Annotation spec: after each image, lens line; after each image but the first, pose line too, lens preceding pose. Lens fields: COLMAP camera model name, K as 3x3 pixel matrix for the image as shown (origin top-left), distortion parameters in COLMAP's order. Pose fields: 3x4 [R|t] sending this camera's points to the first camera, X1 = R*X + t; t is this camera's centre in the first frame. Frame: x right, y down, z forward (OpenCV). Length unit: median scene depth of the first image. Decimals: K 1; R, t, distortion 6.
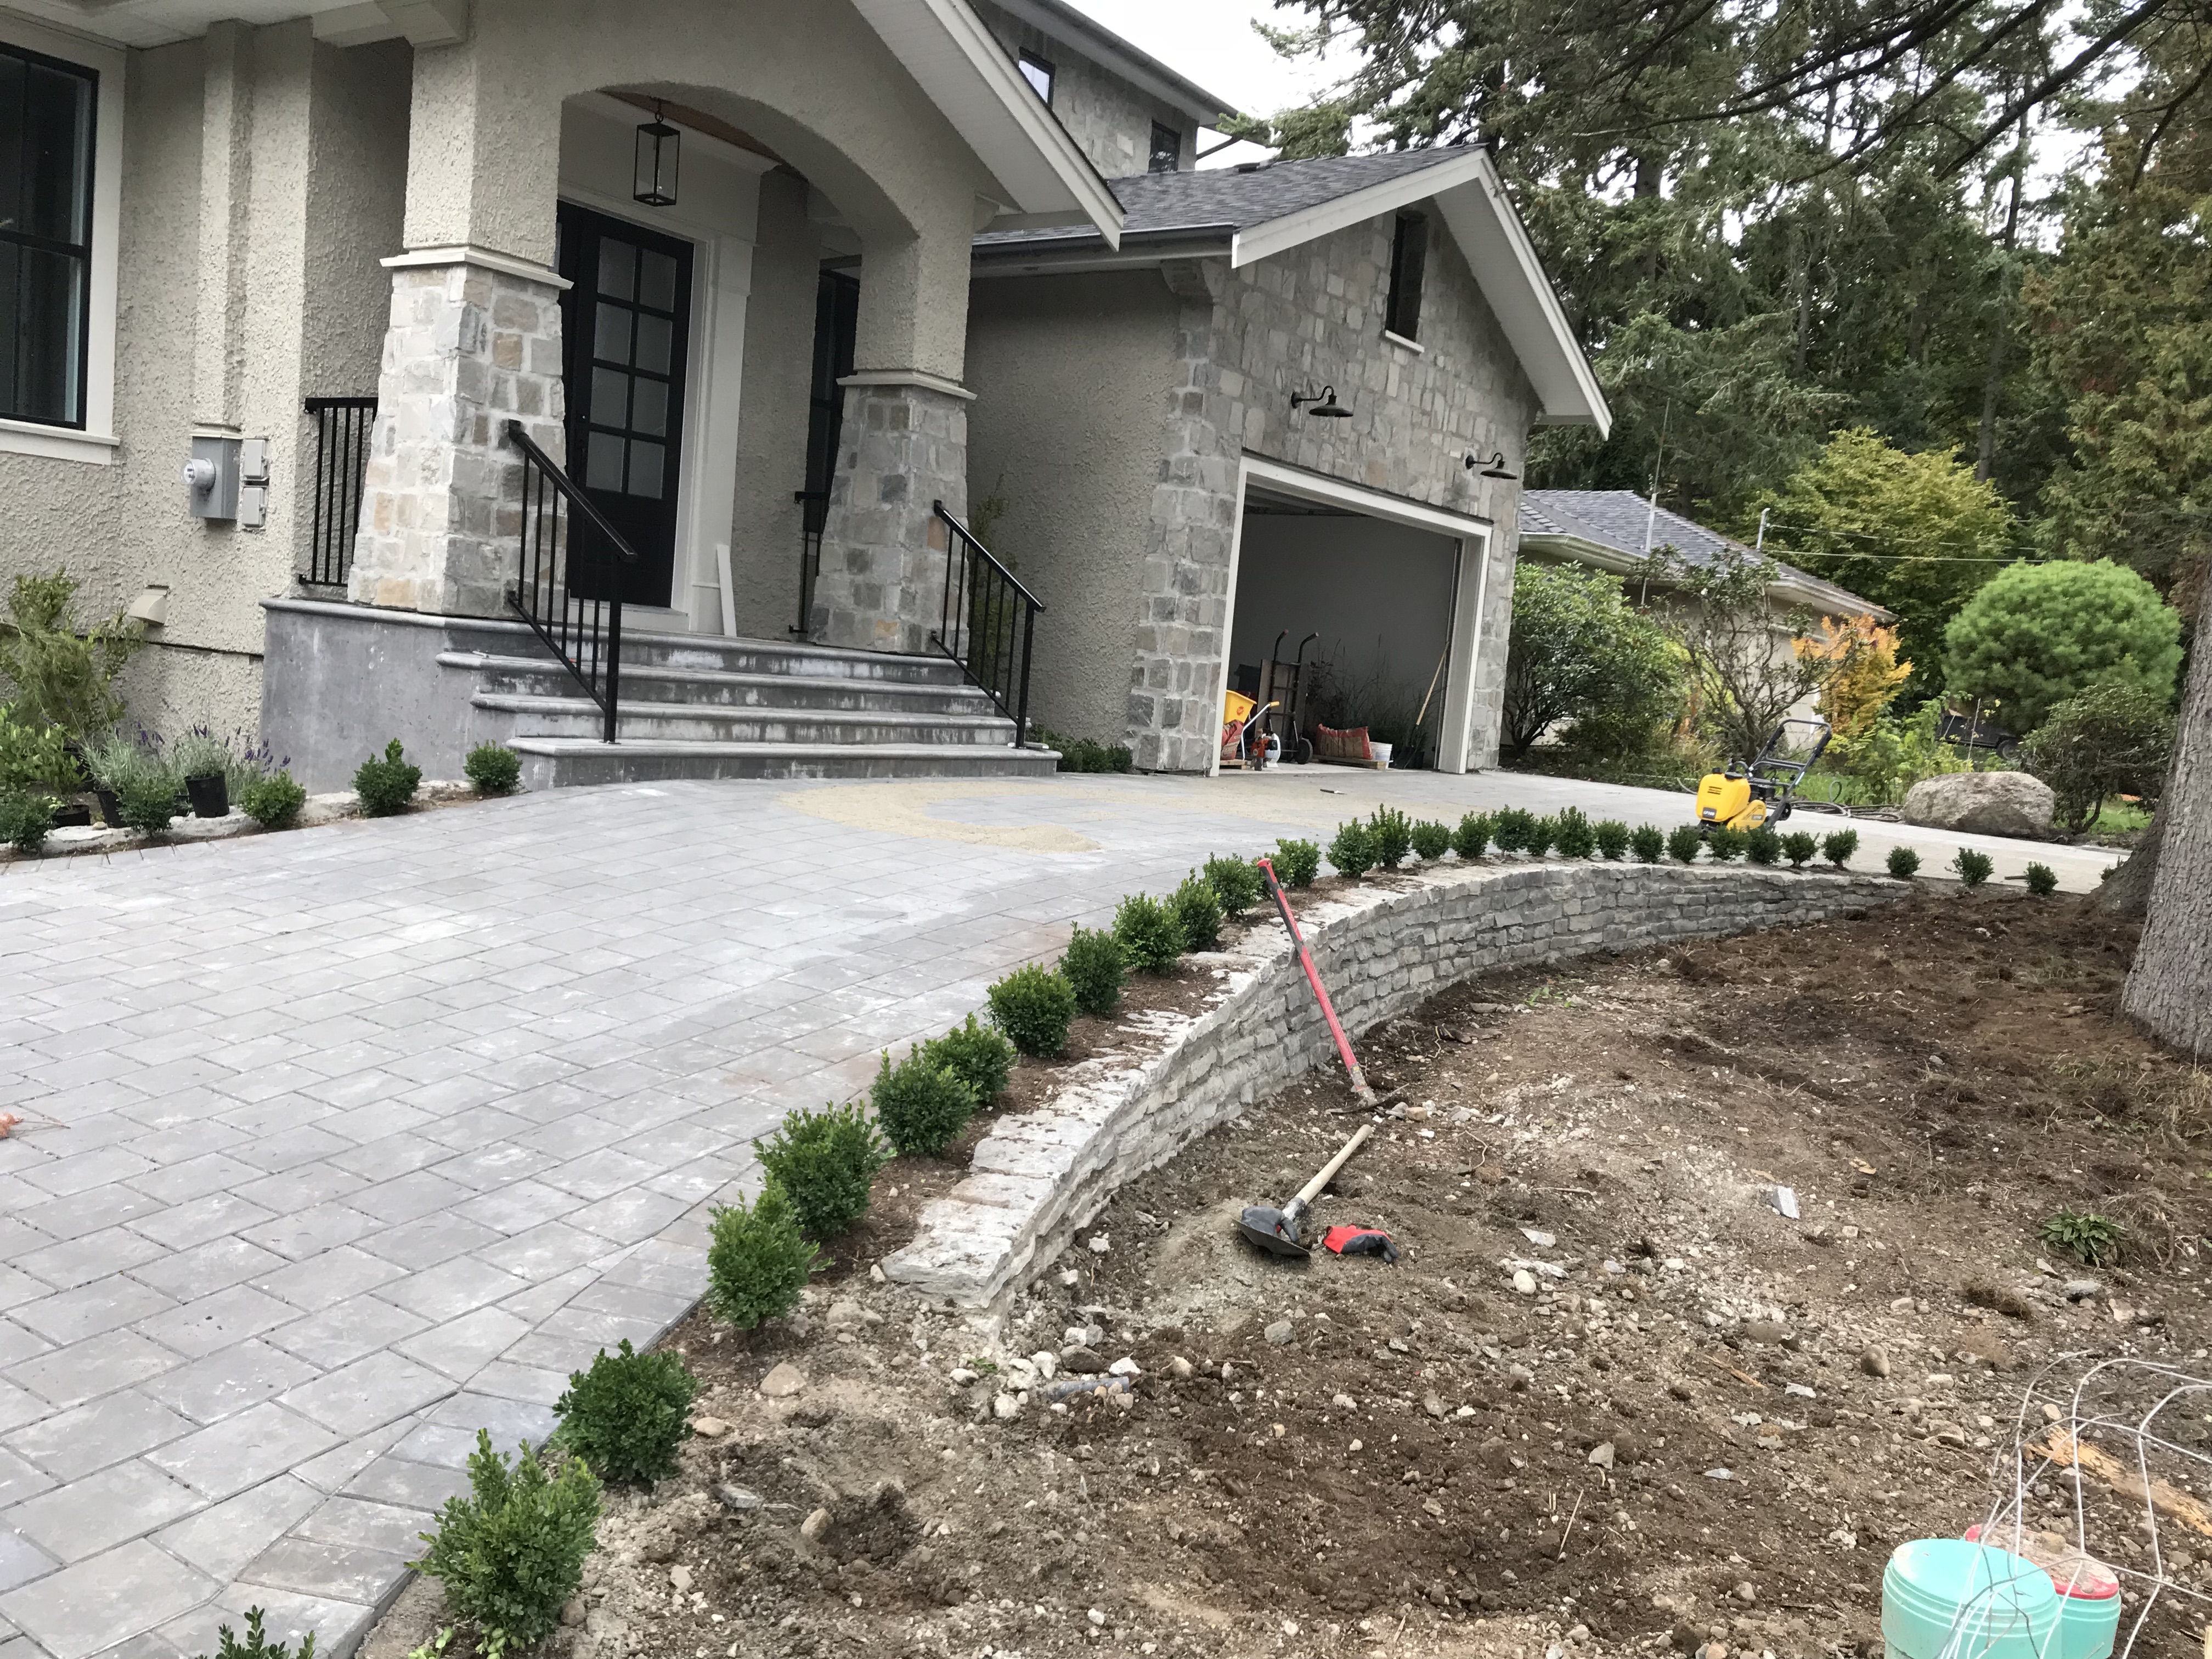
lens RADIAL K [[1816.8, 0, 1106.0], [0, 1816.8, 829.5], [0, 0, 1]] dist [0.018562, 0.005344]
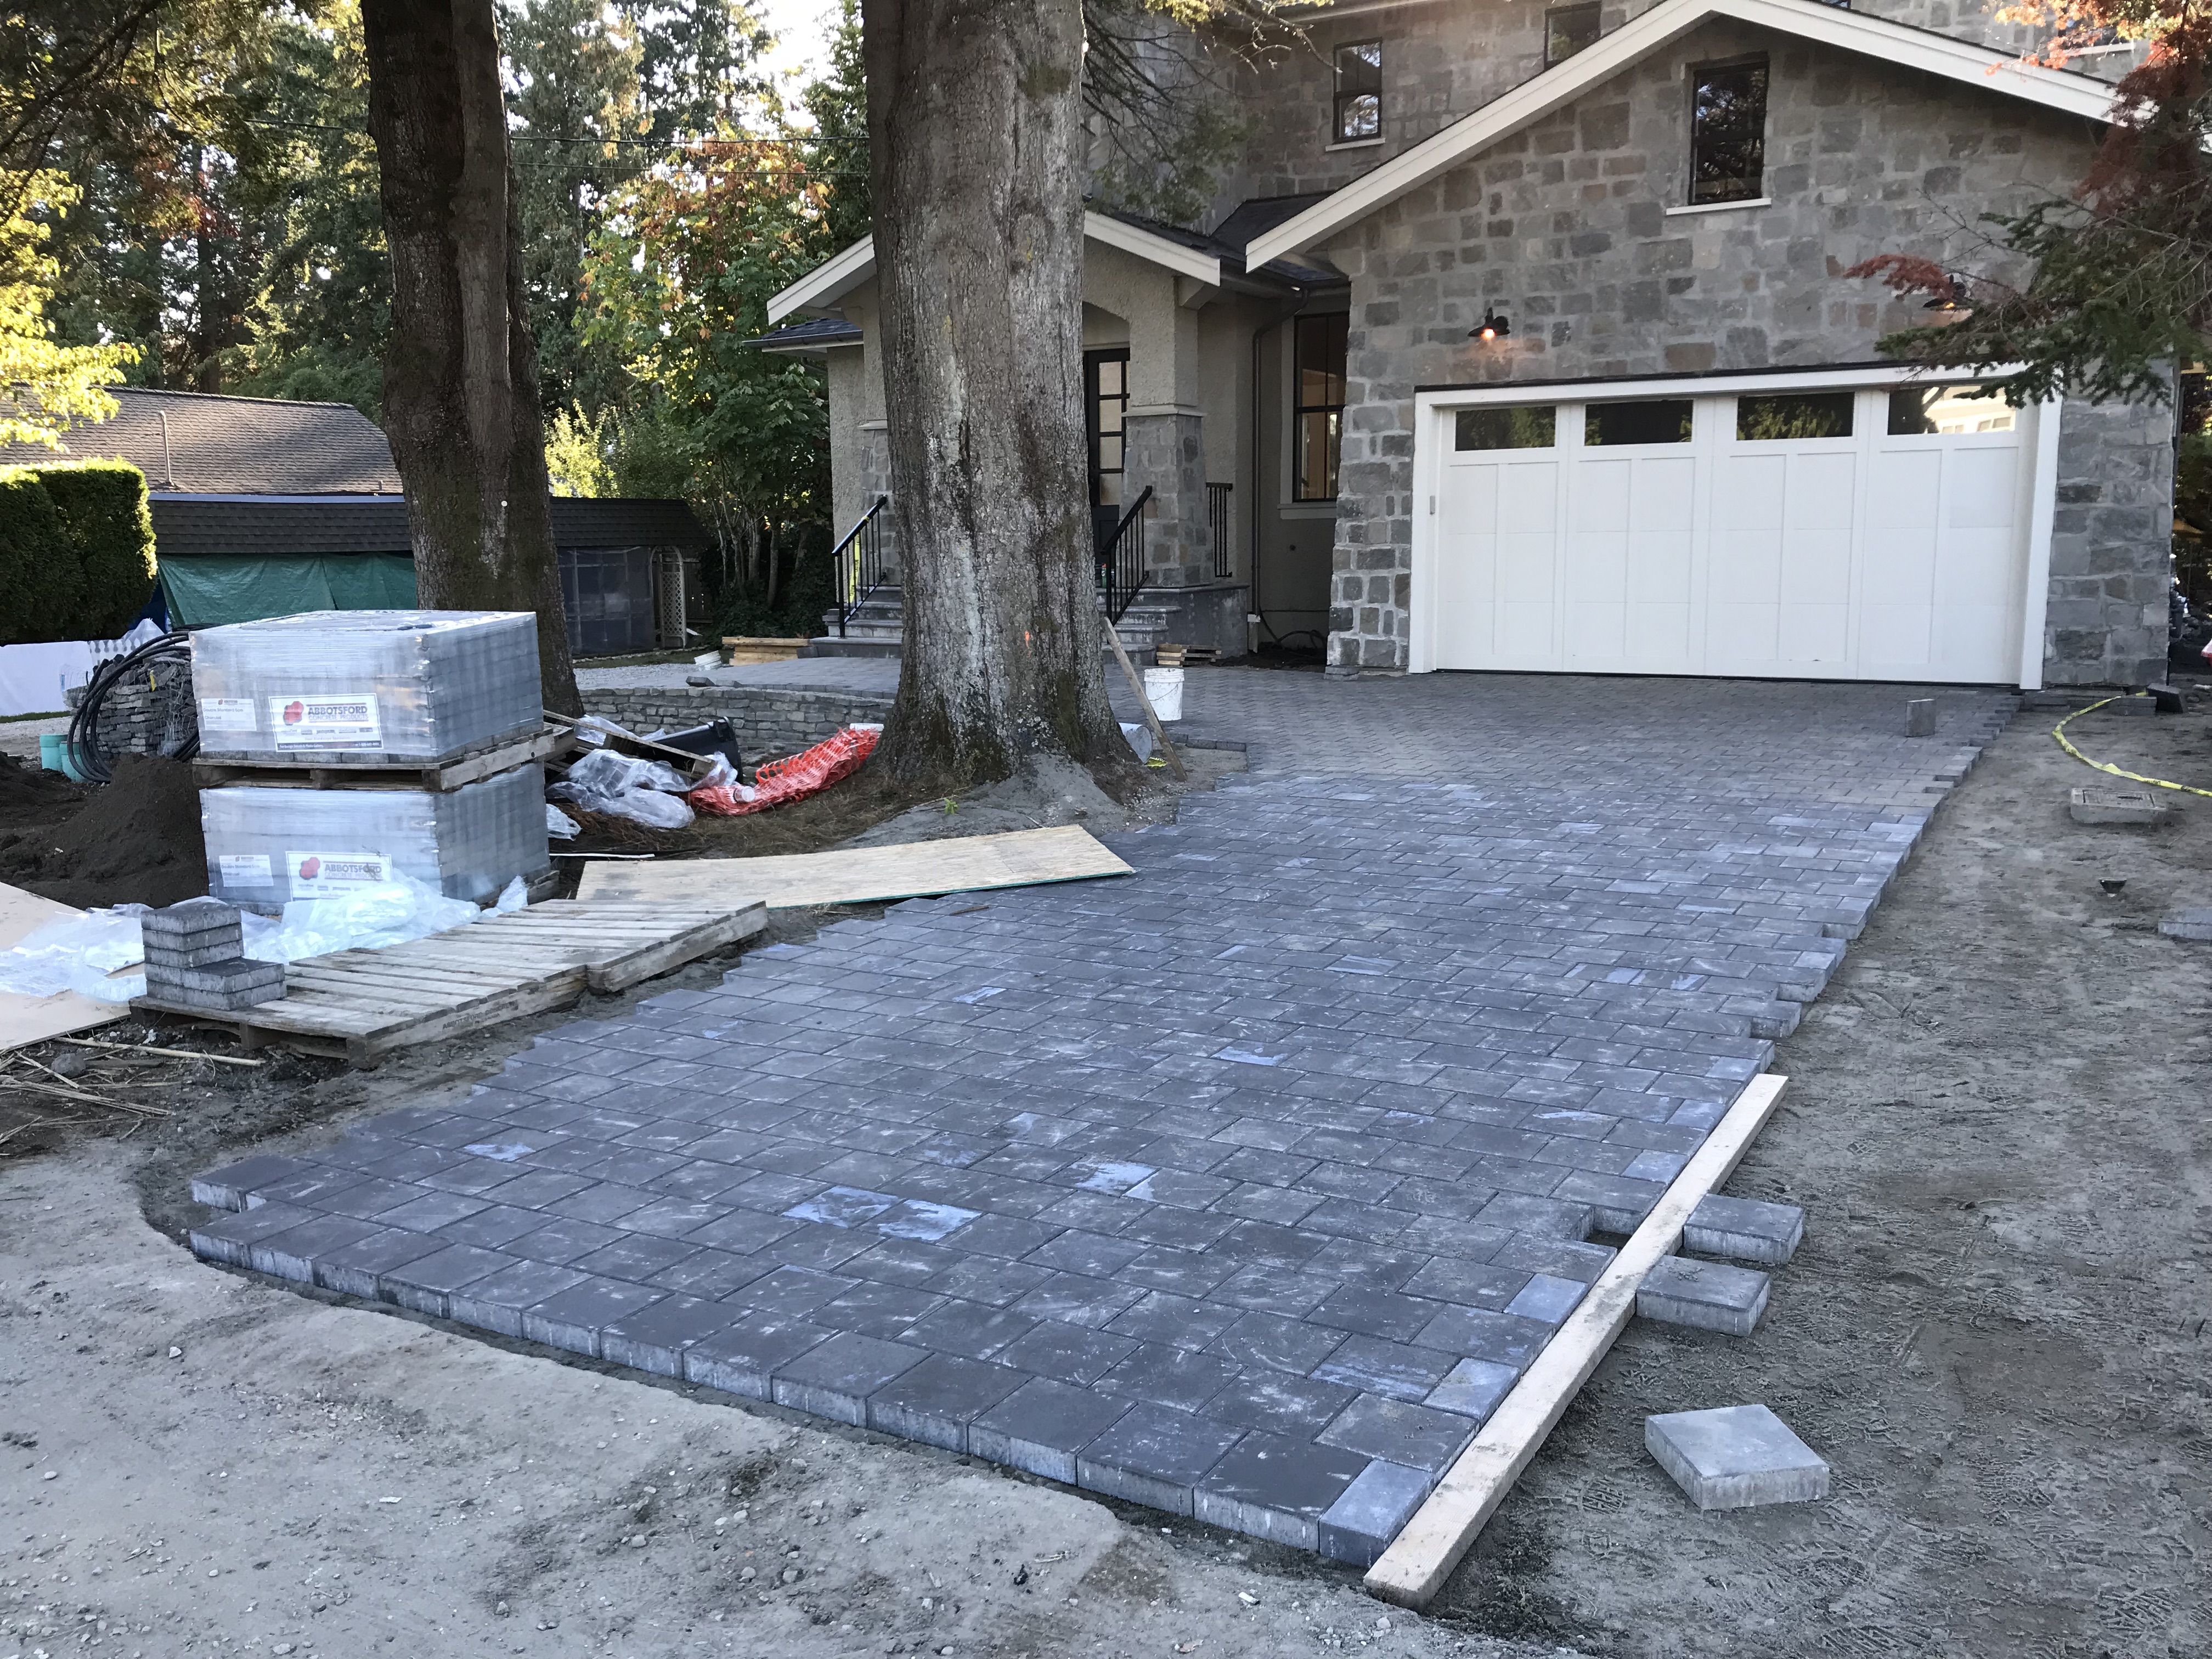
lens RADIAL K [[1816.8, 0, 1106.0], [0, 1816.8, 829.5], [0, 0, 1]] dist [0.018562, 0.005344]
pose [[0.066774, 0.070727, -0.995258, 1.235341], [-0.075354, 0.994993, 0.065653, 0.008967], [0.994919, 0.070613, 0.071769, 0.746270]]
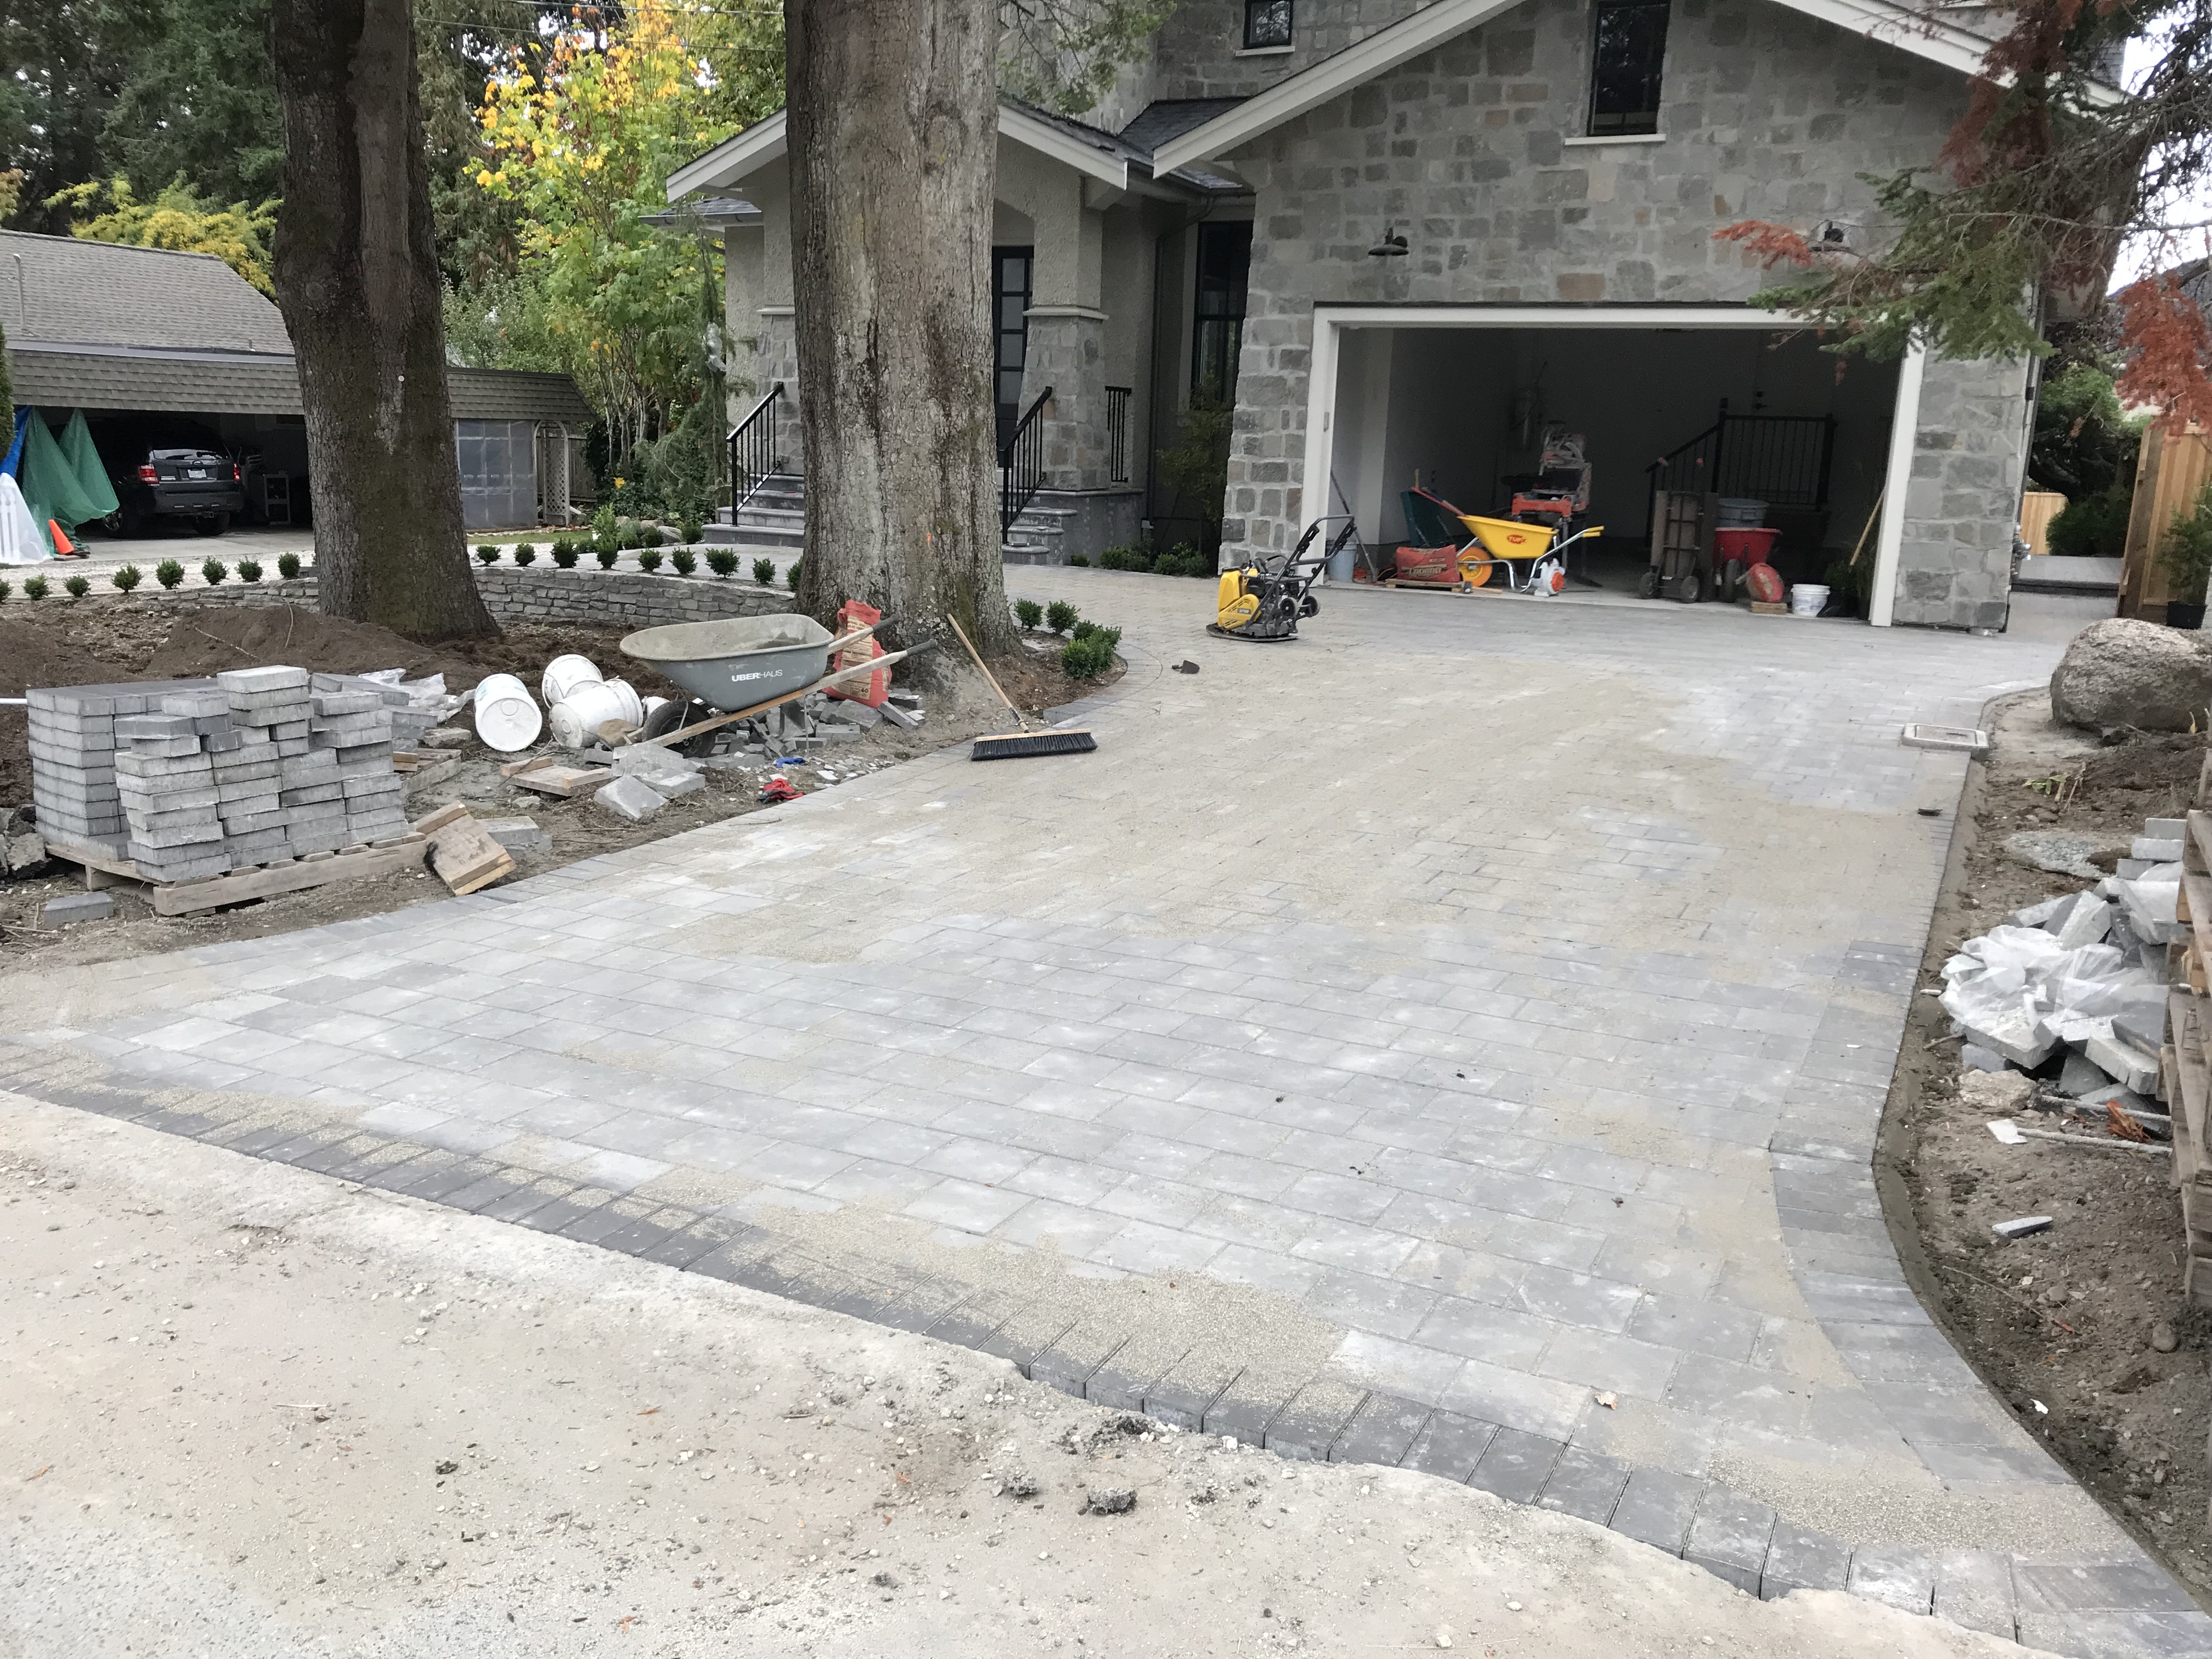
lens RADIAL K [[1816.8, 0, 1106.0], [0, 1816.8, 829.5], [0, 0, 1]] dist [0.018562, 0.005344]
pose [[0.129009, 0.129739, -0.983120, 1.260677], [-0.114442, 0.986728, 0.115197, 0.005699], [0.985018, 0.097648, 0.142144, 0.738030]]
